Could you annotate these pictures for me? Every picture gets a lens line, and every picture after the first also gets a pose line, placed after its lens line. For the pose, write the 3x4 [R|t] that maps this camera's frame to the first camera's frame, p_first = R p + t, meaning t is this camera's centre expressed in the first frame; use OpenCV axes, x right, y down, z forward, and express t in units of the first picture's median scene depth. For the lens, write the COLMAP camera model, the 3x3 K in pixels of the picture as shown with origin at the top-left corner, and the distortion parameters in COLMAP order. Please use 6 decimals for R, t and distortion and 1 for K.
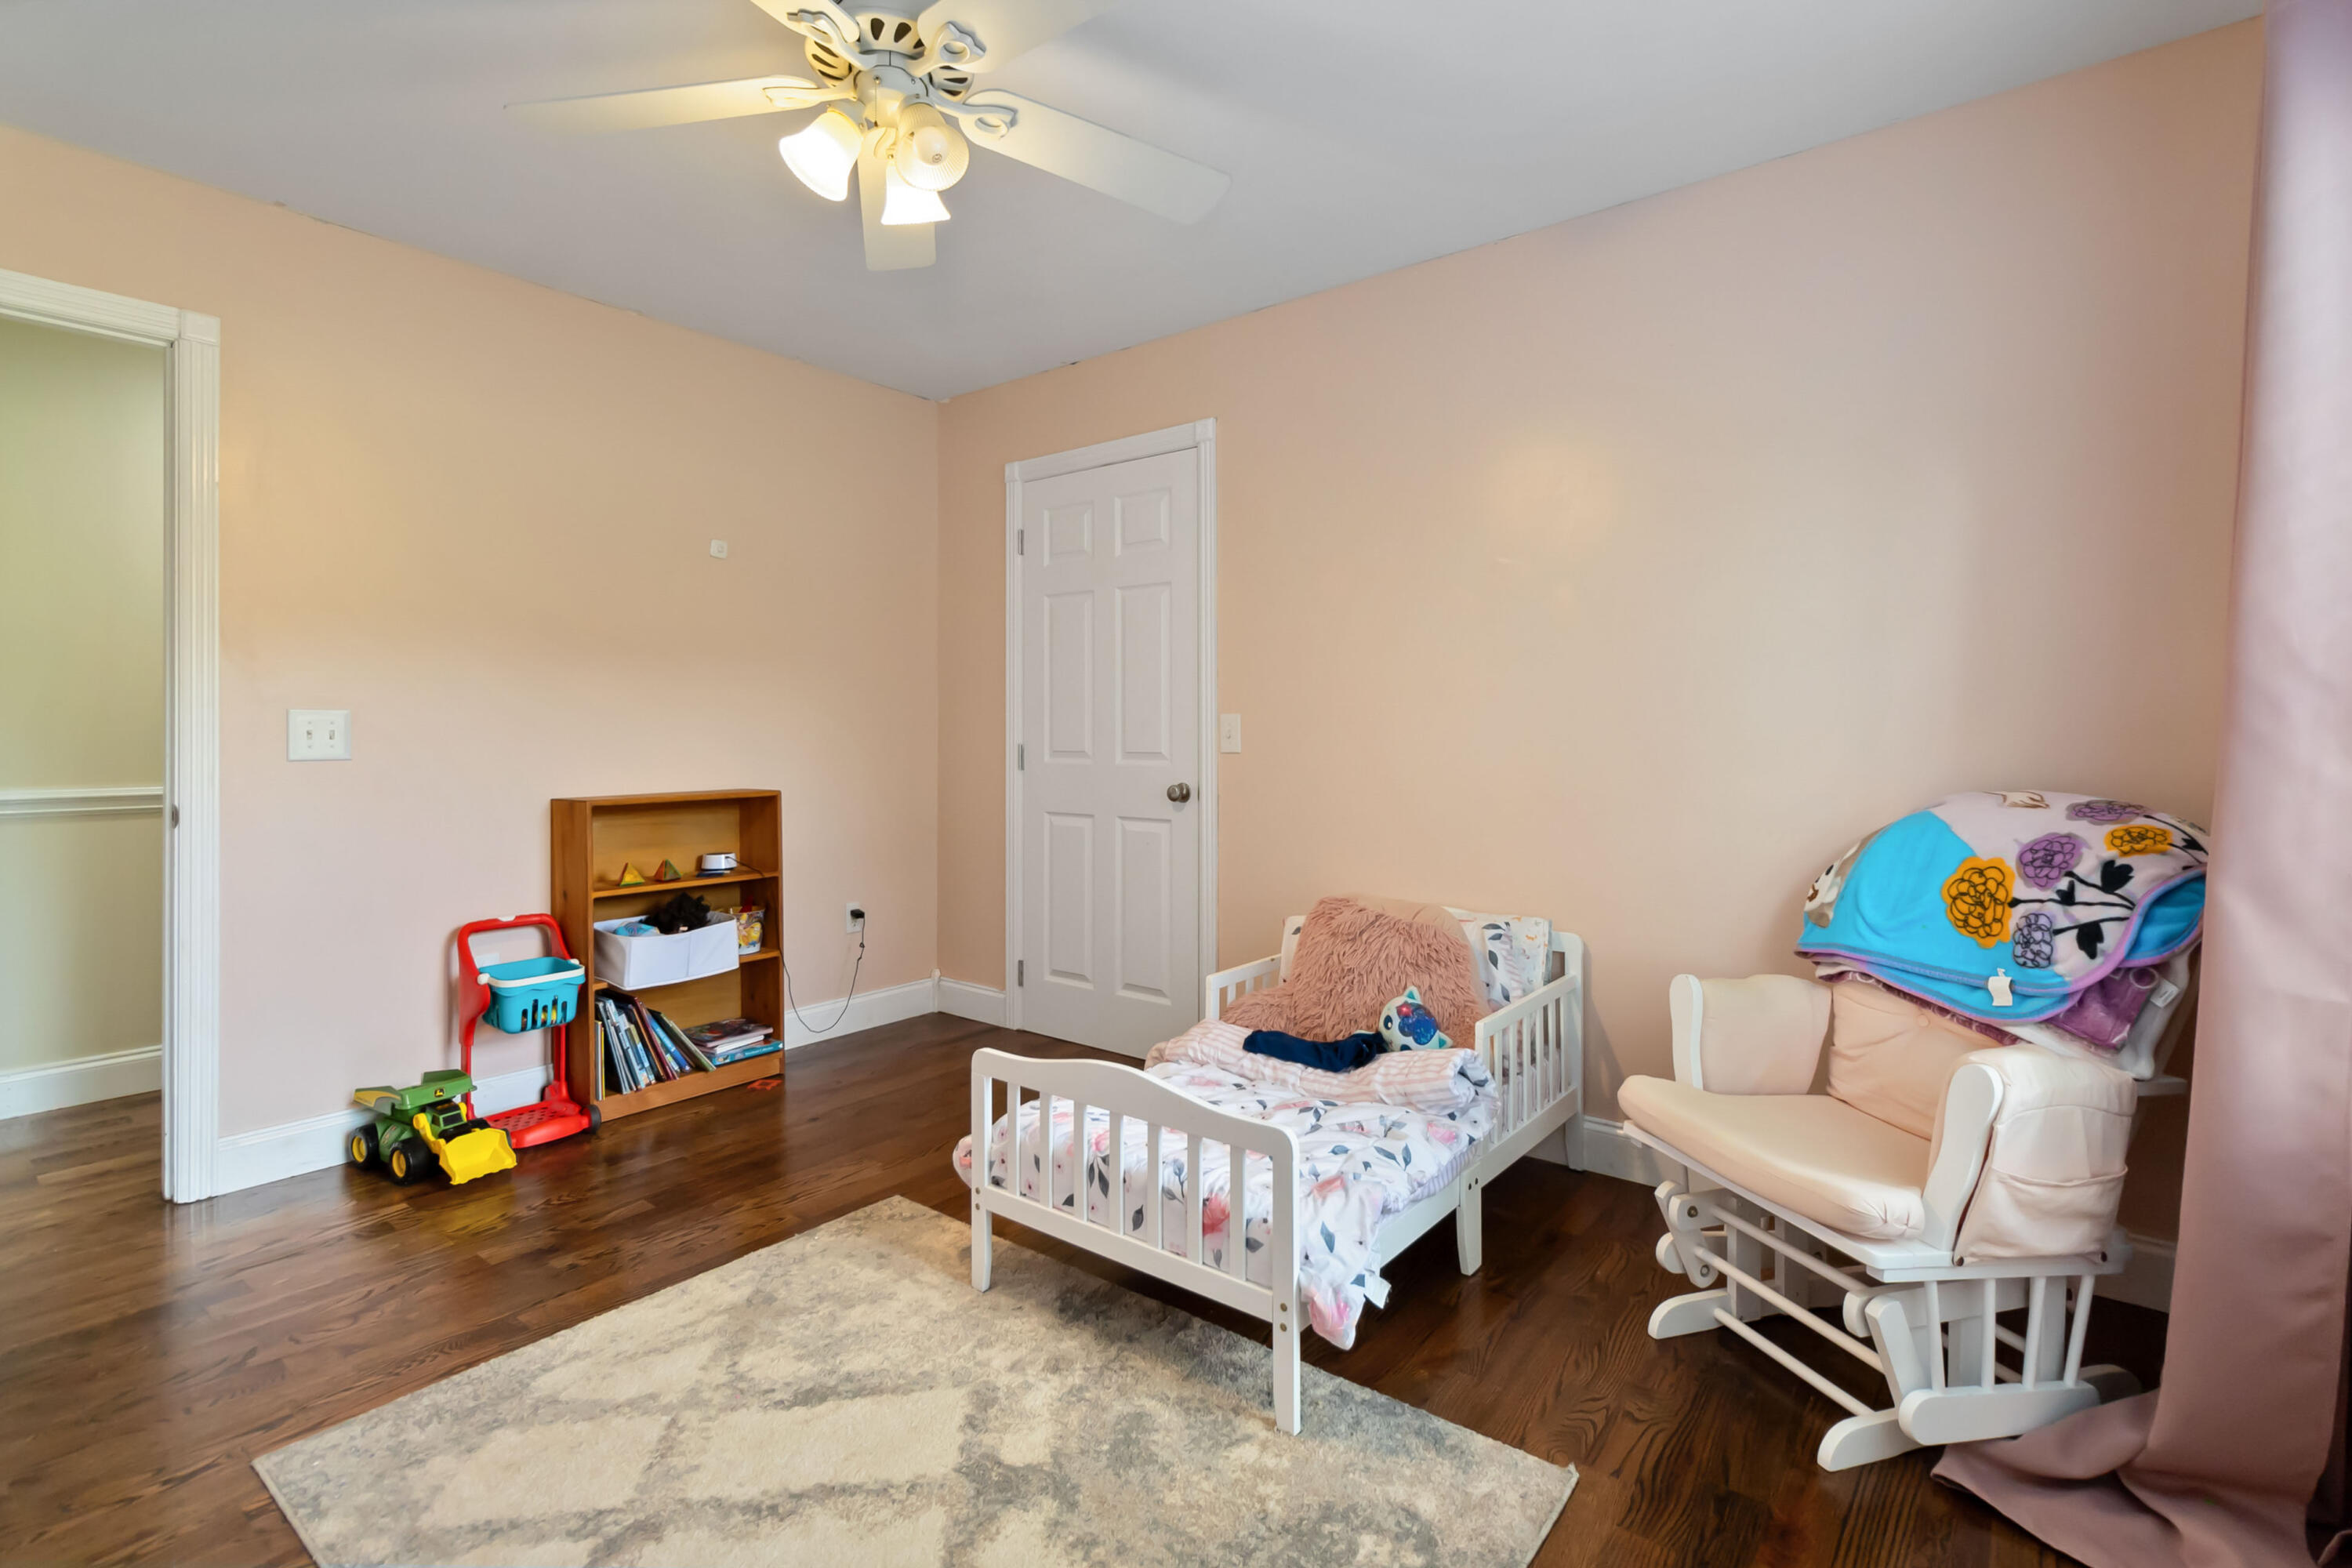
lens RADIAL K [[1108.7, 0, 1188.6], [0, 1108.7, 725.2], [0, 0, 1]] dist [-0.003470, -0.000397]
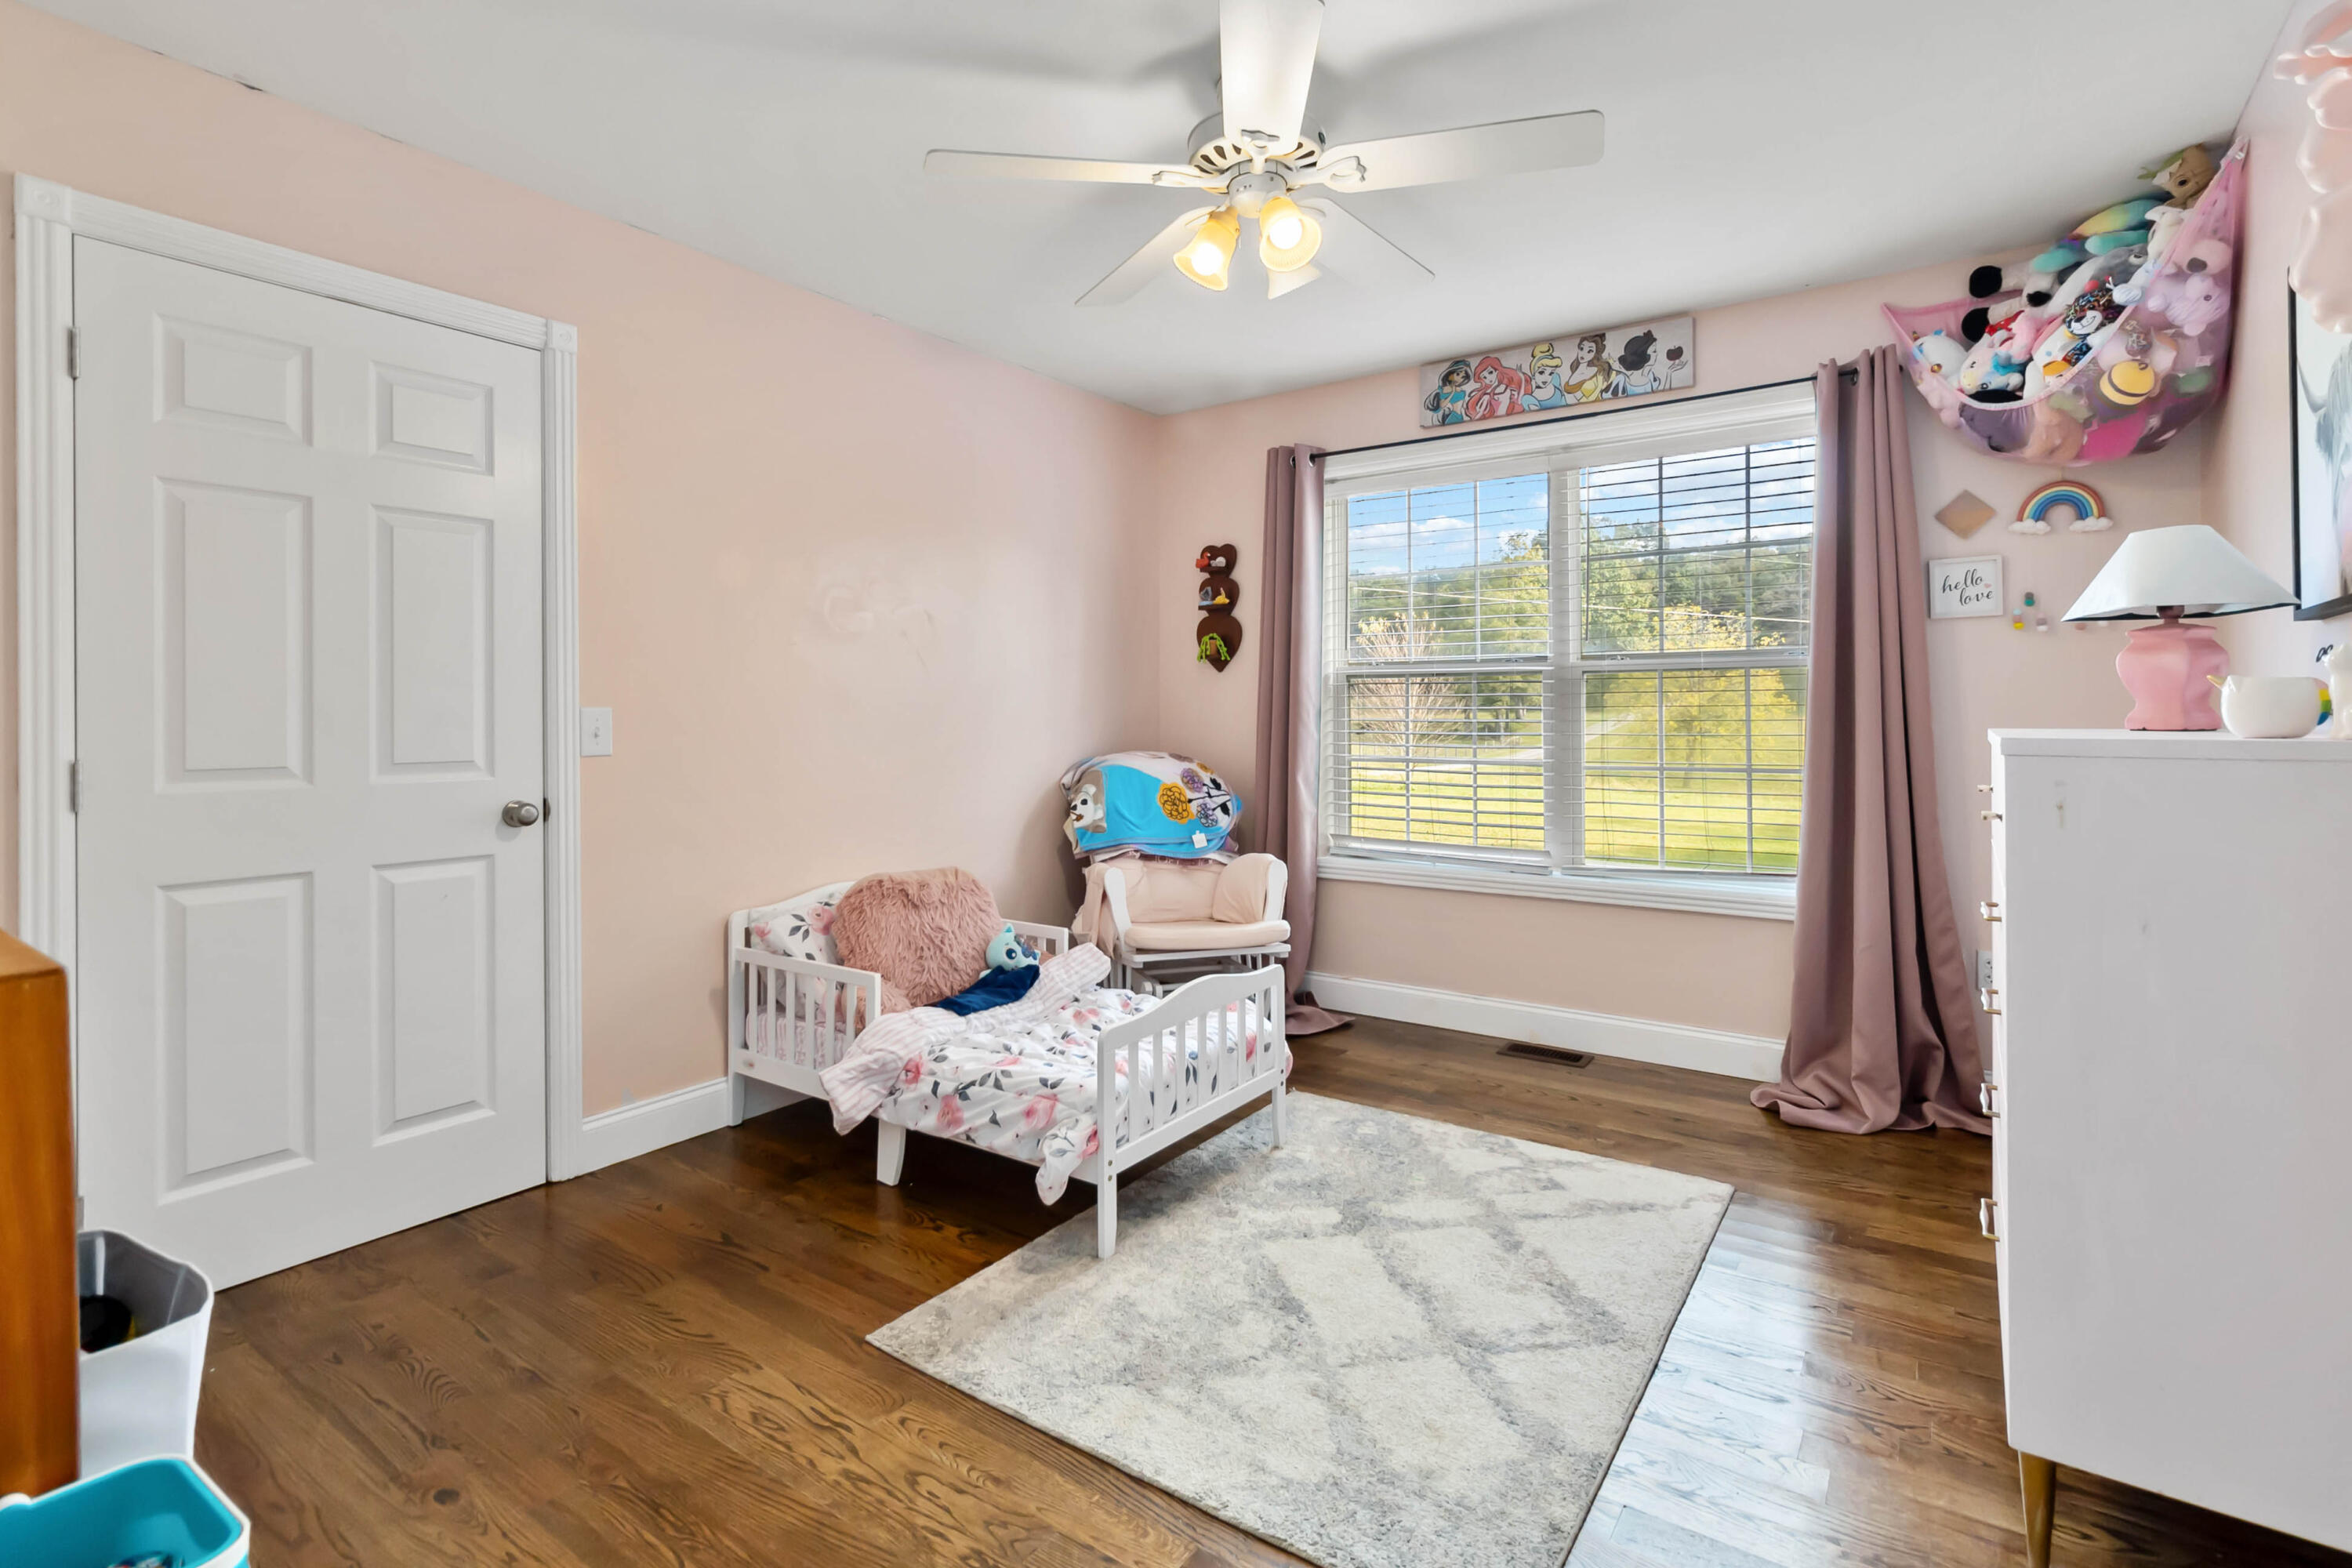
lens RADIAL K [[1108.7, 0, 1188.6], [0, 1108.7, 725.2], [0, 0, 1]] dist [-0.003470, -0.000397]
pose [[-0.046631, -0.007409, 0.998885, -1.093288], [0.002583, 0.999968, 0.007538, -0.002664], [-0.998909, 0.002932, -0.046611, 0.855480]]
